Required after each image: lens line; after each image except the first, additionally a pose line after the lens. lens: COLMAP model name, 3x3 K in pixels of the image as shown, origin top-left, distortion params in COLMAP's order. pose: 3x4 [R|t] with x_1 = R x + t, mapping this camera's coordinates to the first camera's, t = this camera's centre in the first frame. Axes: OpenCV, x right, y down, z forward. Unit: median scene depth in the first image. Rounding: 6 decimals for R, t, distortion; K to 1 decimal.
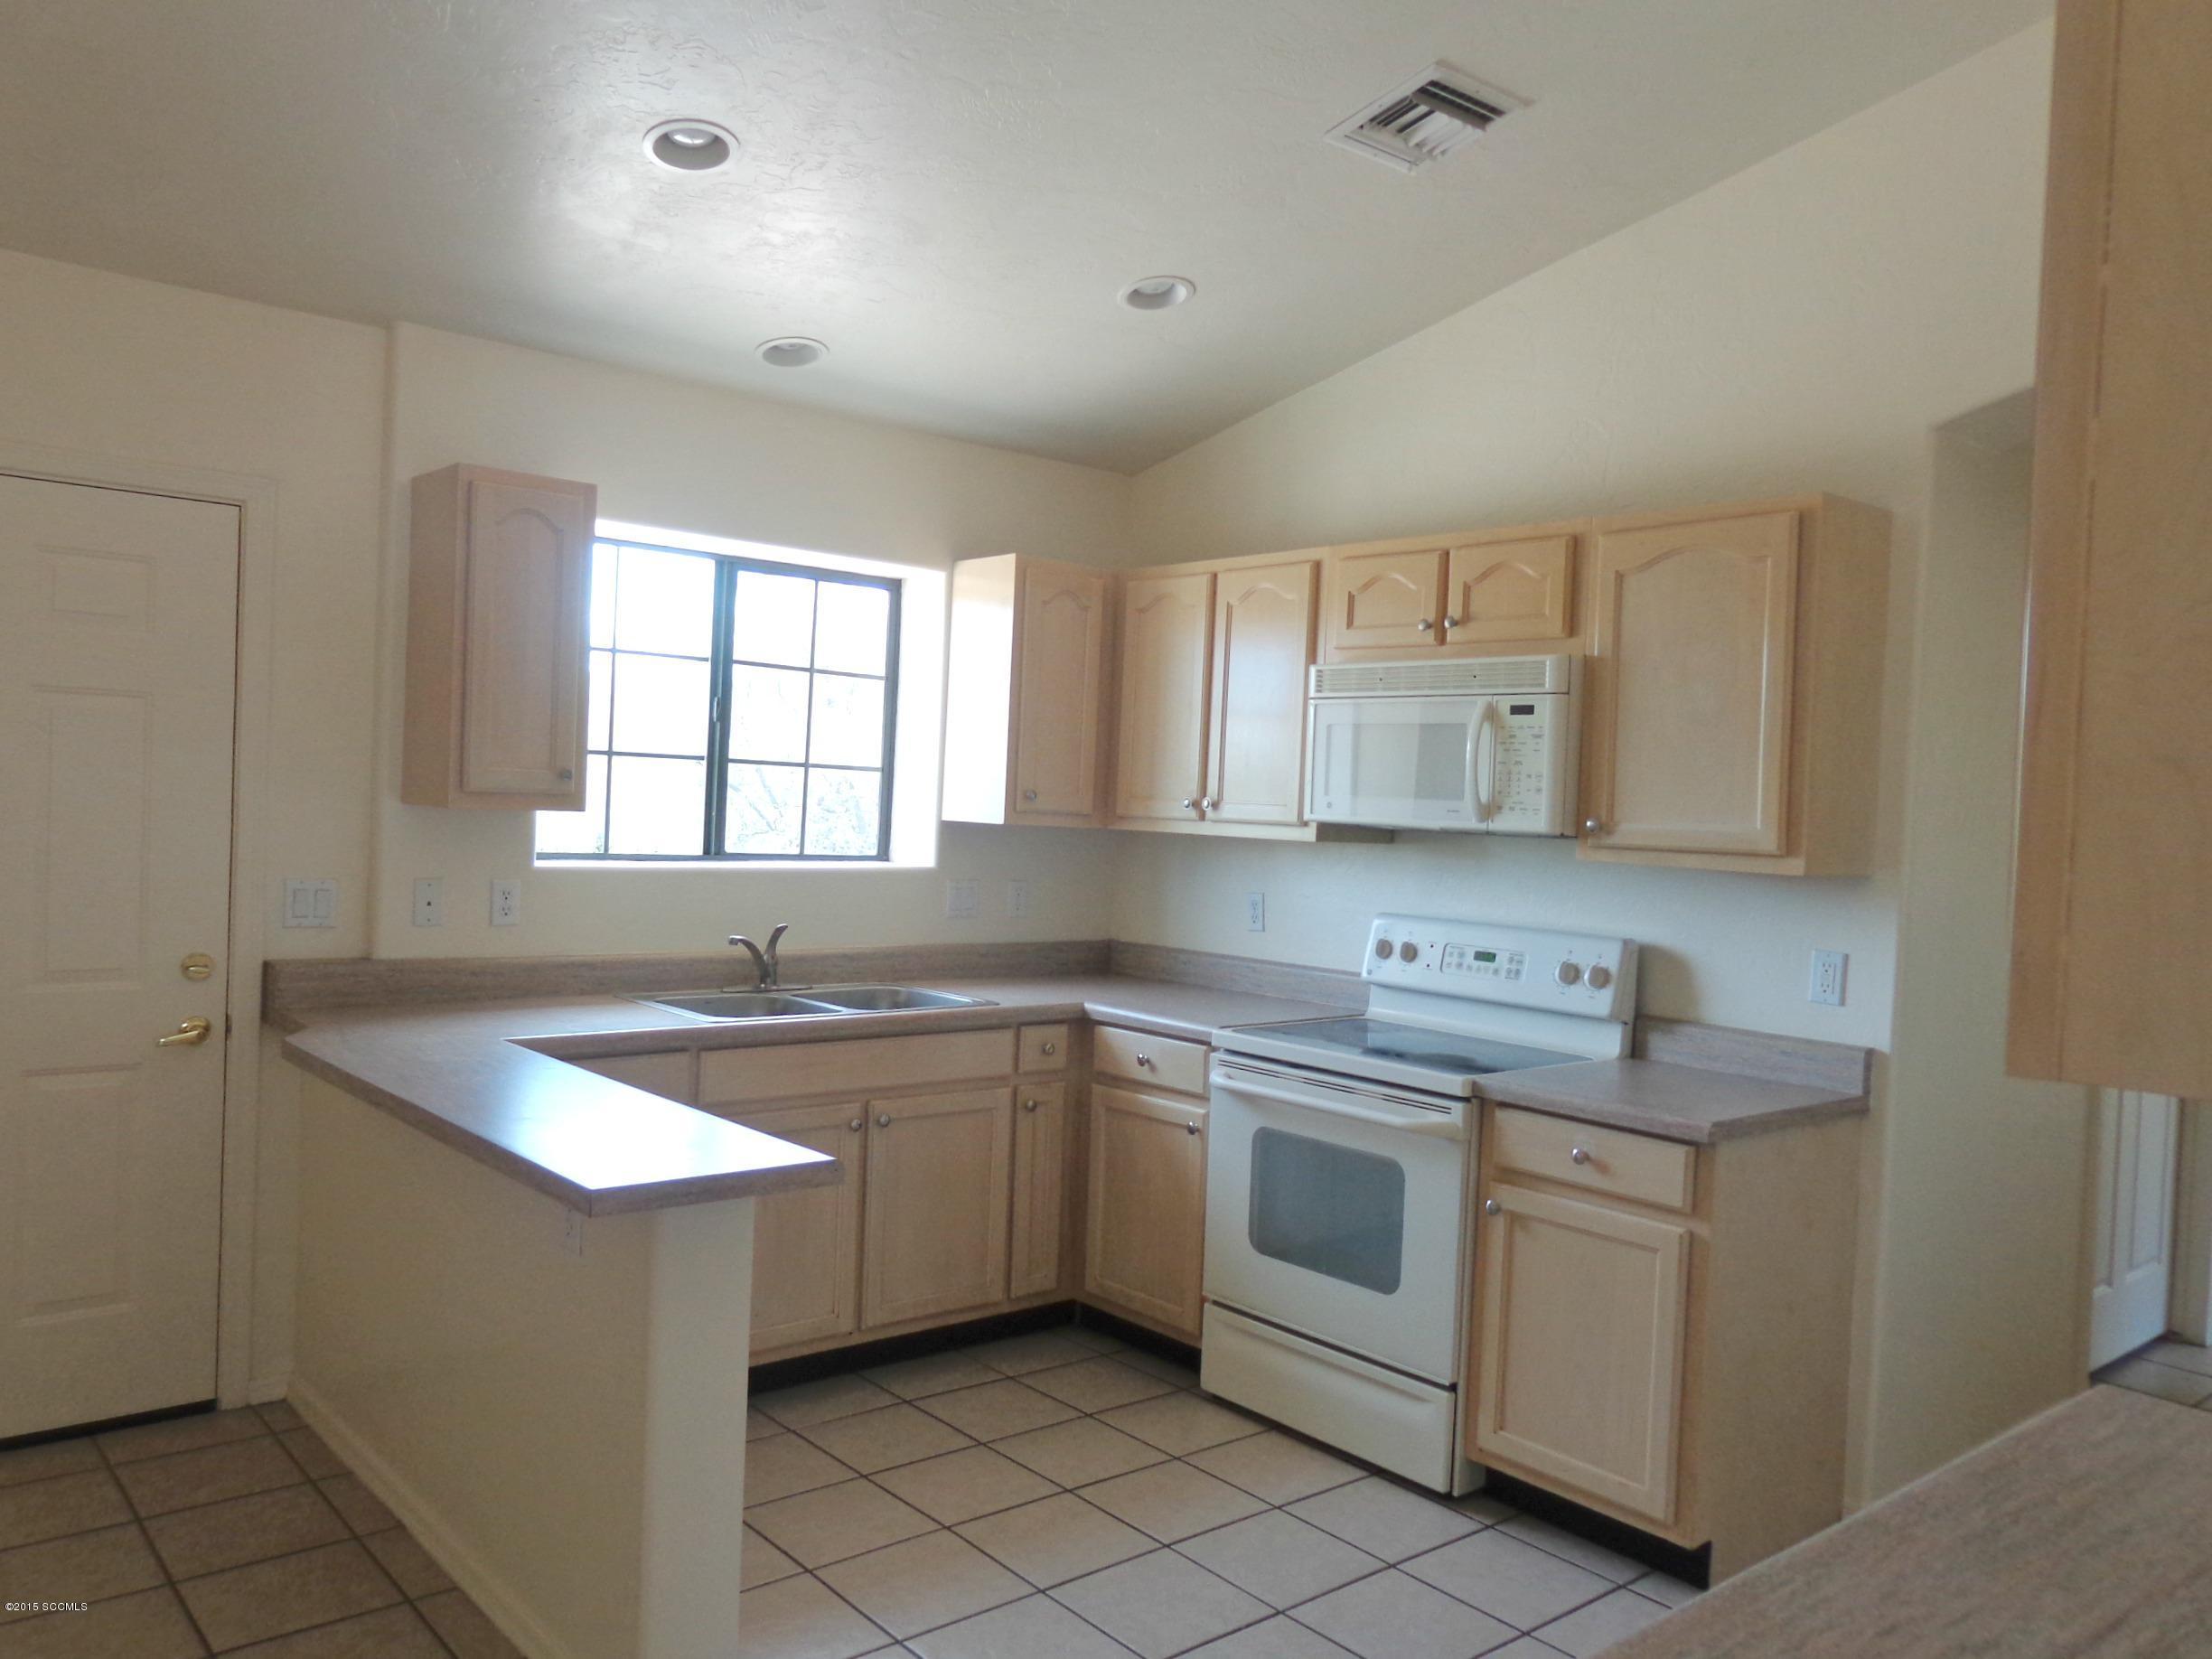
lens RADIAL K [[1570.7, 0, 1117.2], [0, 1570.7, 836.4], [0, 0, 1]] dist [0.004451, 0.002194]
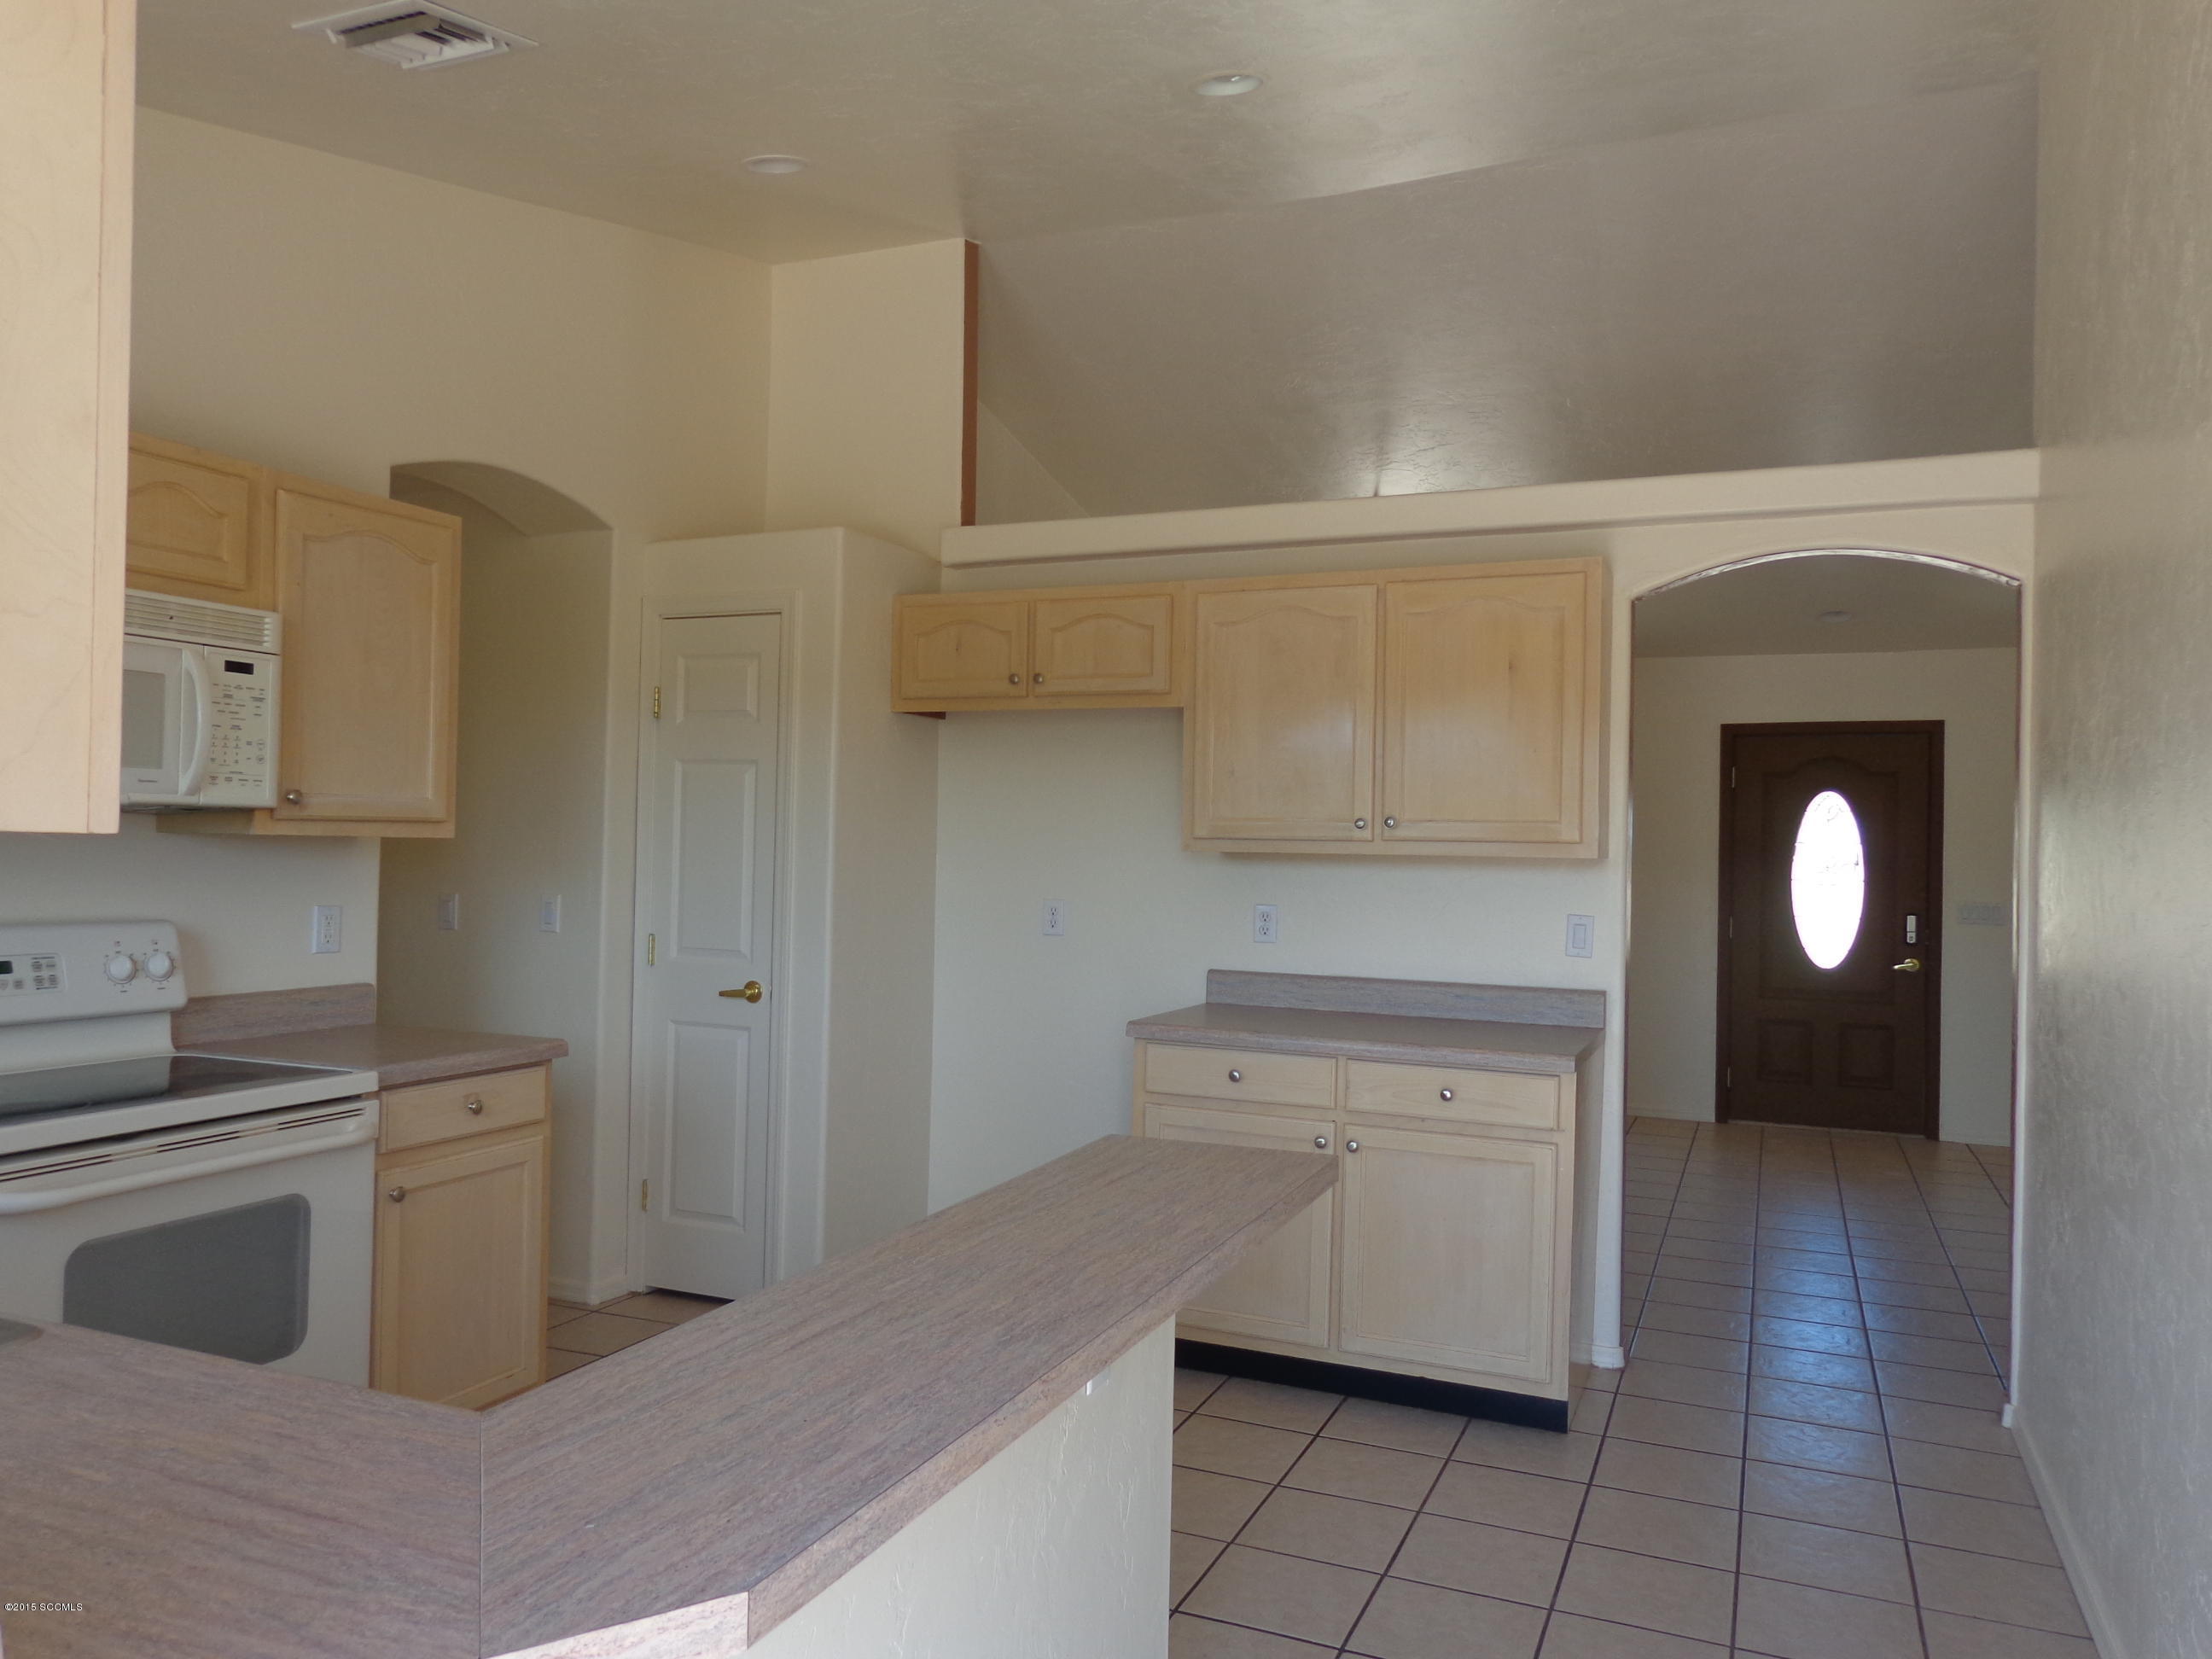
lens RADIAL K [[1570.7, 0, 1117.2], [0, 1570.7, 836.4], [0, 0, 1]] dist [0.004451, 0.002194]
pose [[-0.442623, -0.048316, 0.895405, -0.760245], [-0.019740, 0.998830, 0.044139, -0.034529], [-0.896491, 0.001862, -0.443059, 0.952064]]
